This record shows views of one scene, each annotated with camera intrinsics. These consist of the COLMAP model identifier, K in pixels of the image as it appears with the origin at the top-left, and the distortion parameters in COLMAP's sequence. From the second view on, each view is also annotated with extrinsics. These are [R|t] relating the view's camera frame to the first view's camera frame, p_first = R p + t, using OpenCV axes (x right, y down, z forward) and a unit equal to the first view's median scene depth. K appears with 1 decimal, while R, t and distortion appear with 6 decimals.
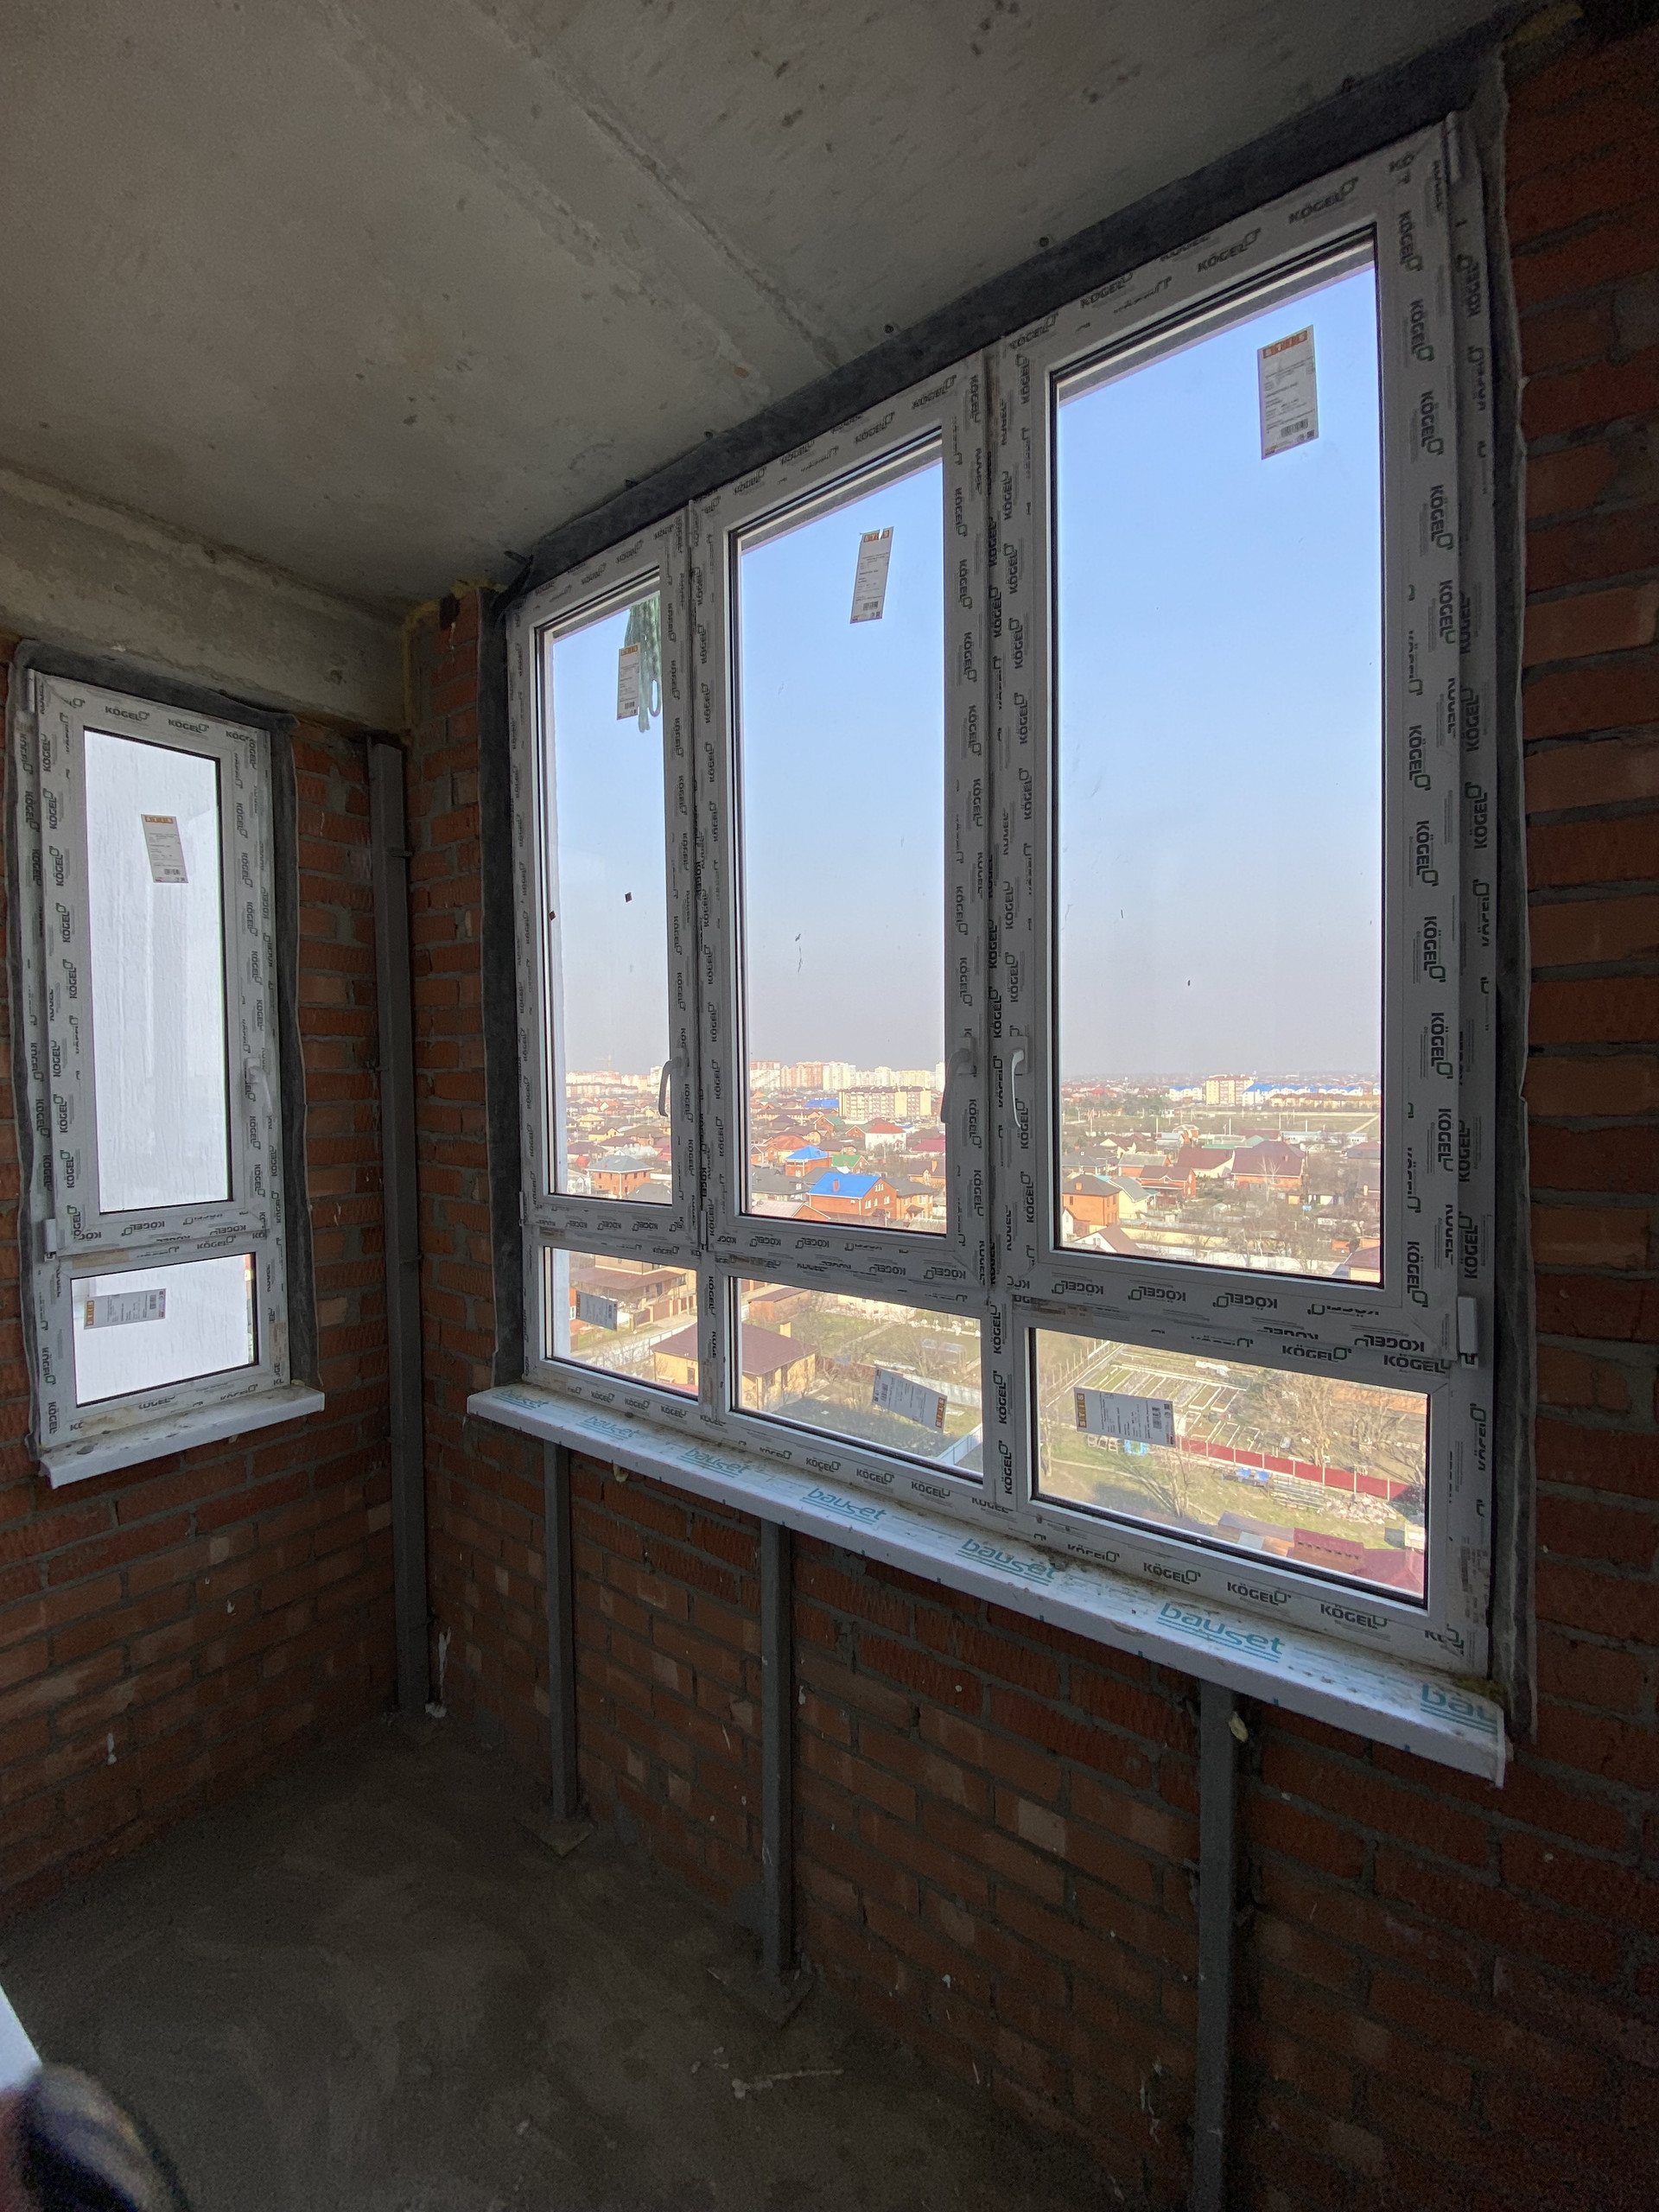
lens RADIAL K [[899.3, 0, 828.7], [0, 899.3, 1095.9], [0, 0, 1]] dist [0.031274, -0.027919]
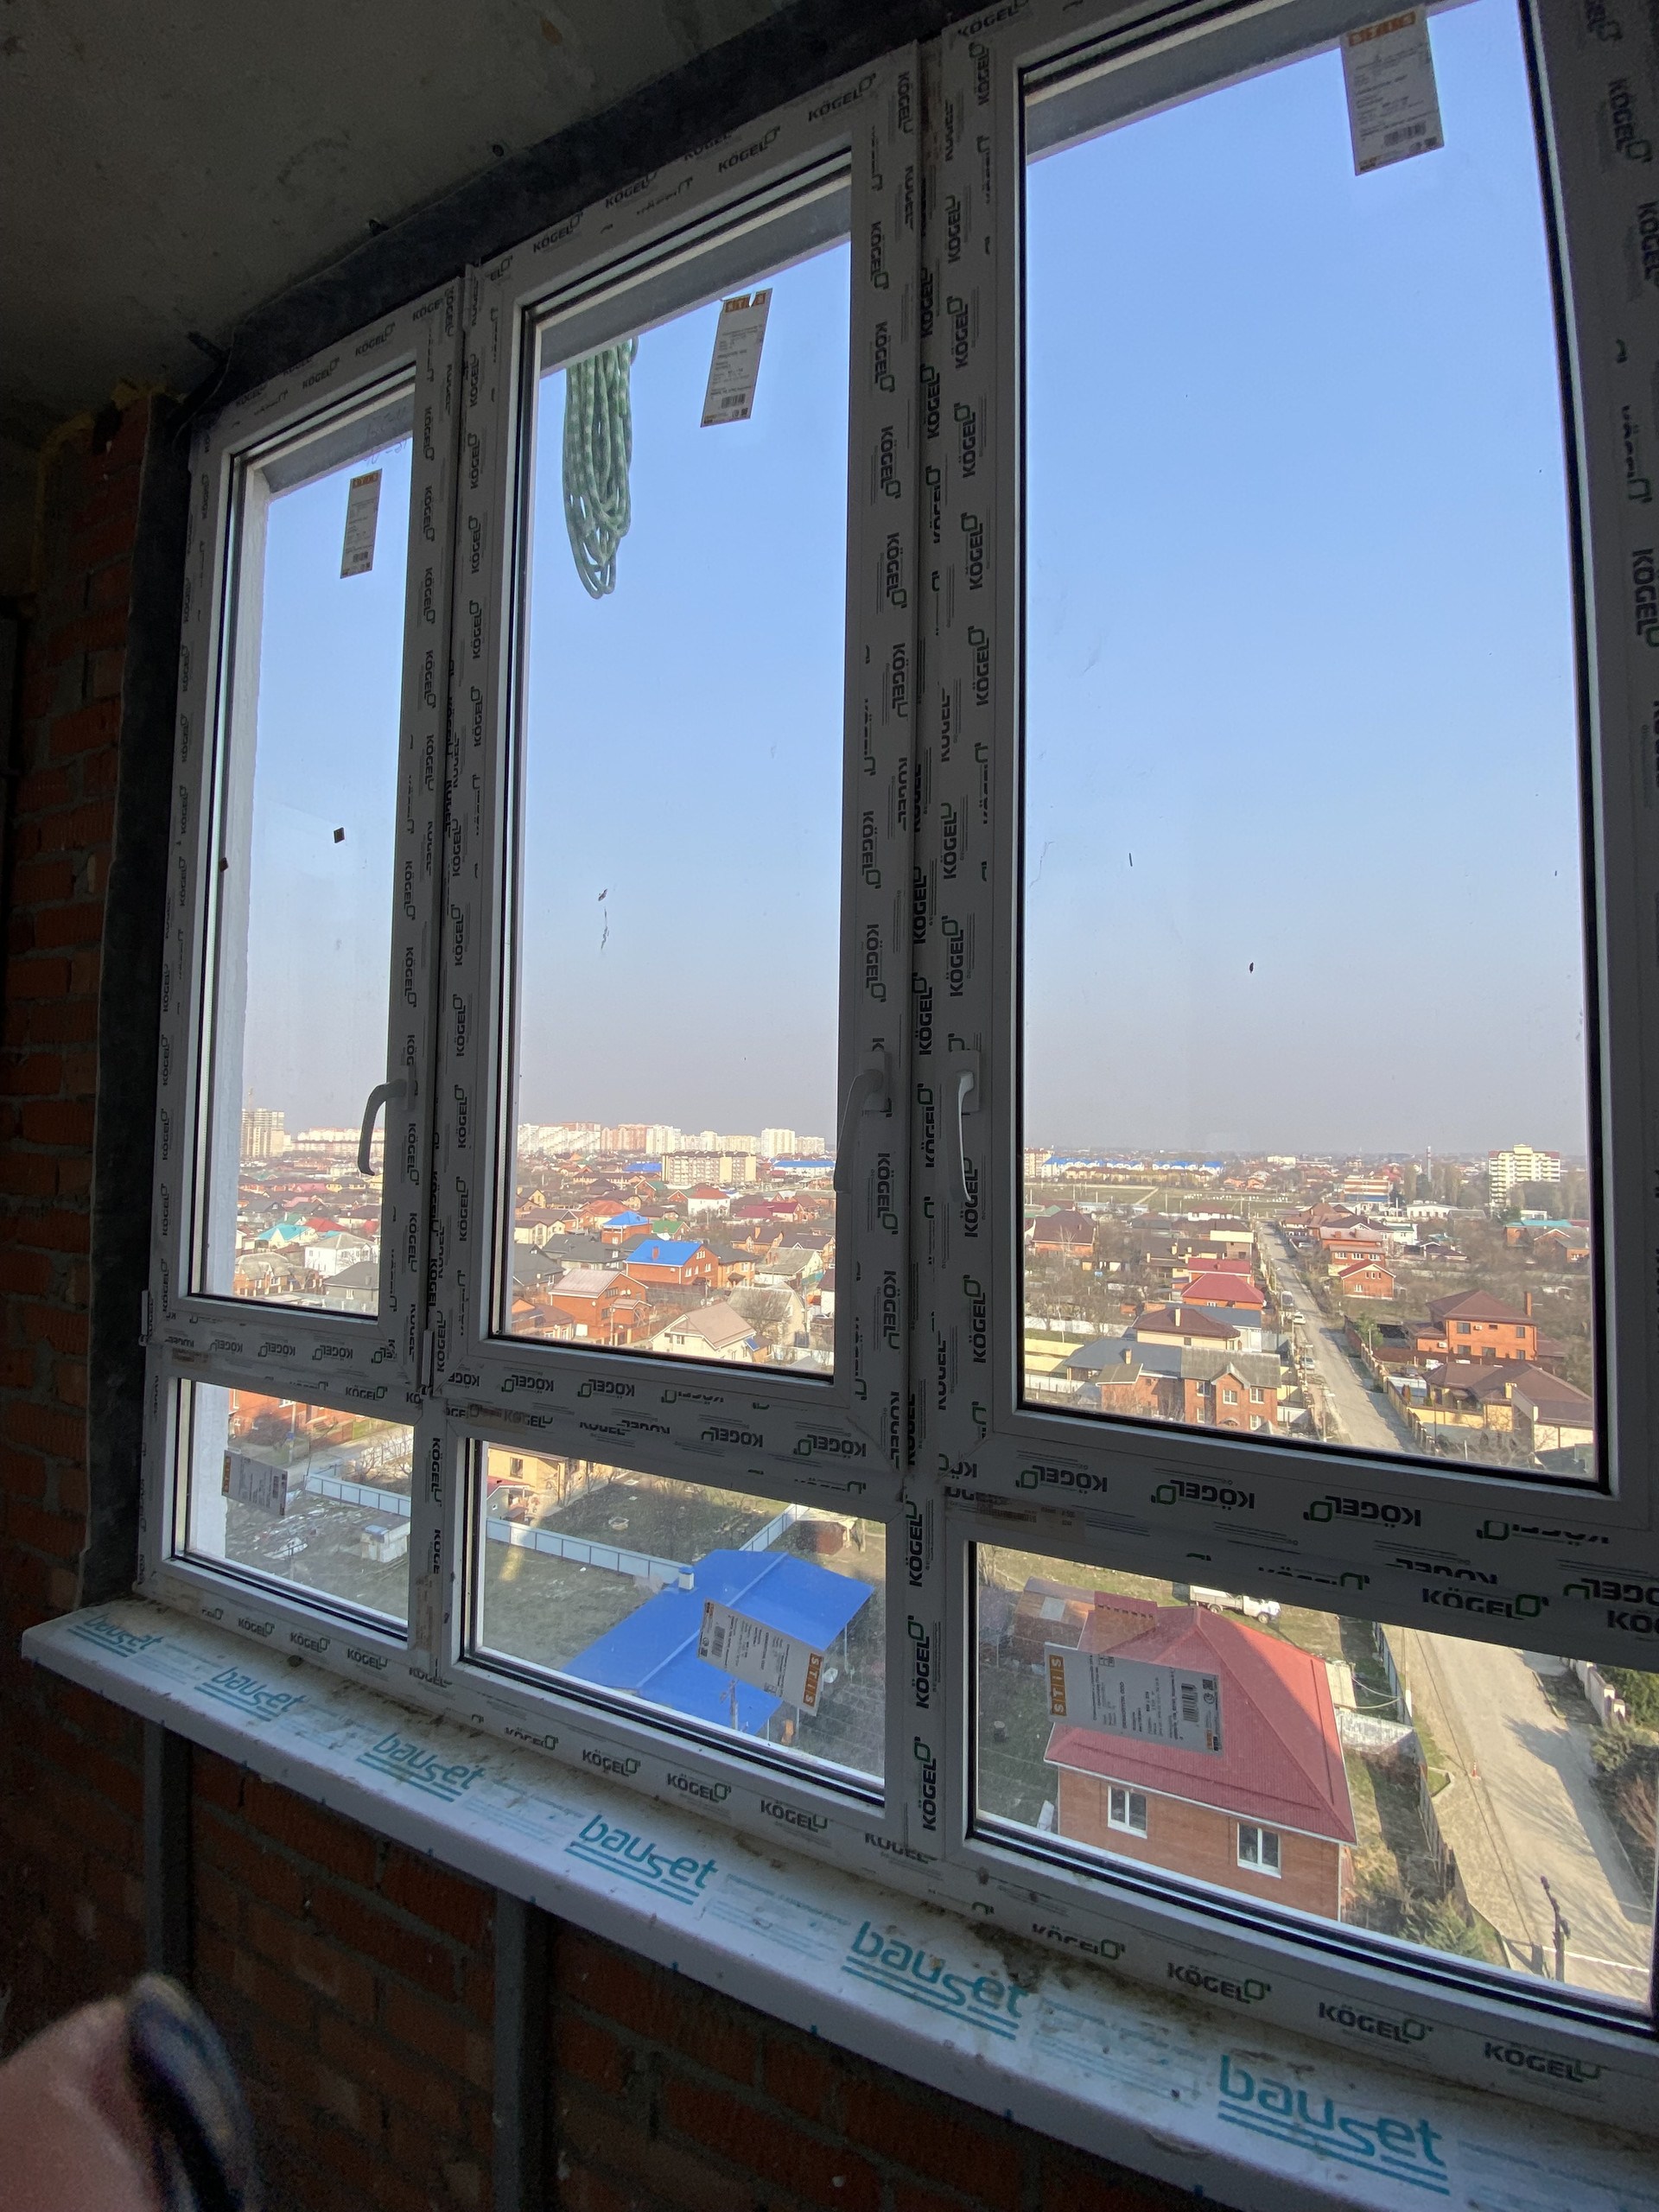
lens RADIAL K [[899.3, 0, 828.7], [0, 899.3, 1095.9], [0, 0, 1]] dist [0.031274, -0.027919]
pose [[0.980881, 0.034953, 0.191442, 0.005048], [-0.020879, 0.996961, -0.075048, 0.009444], [-0.193484, 0.069616, 0.978631, 0.348239]]
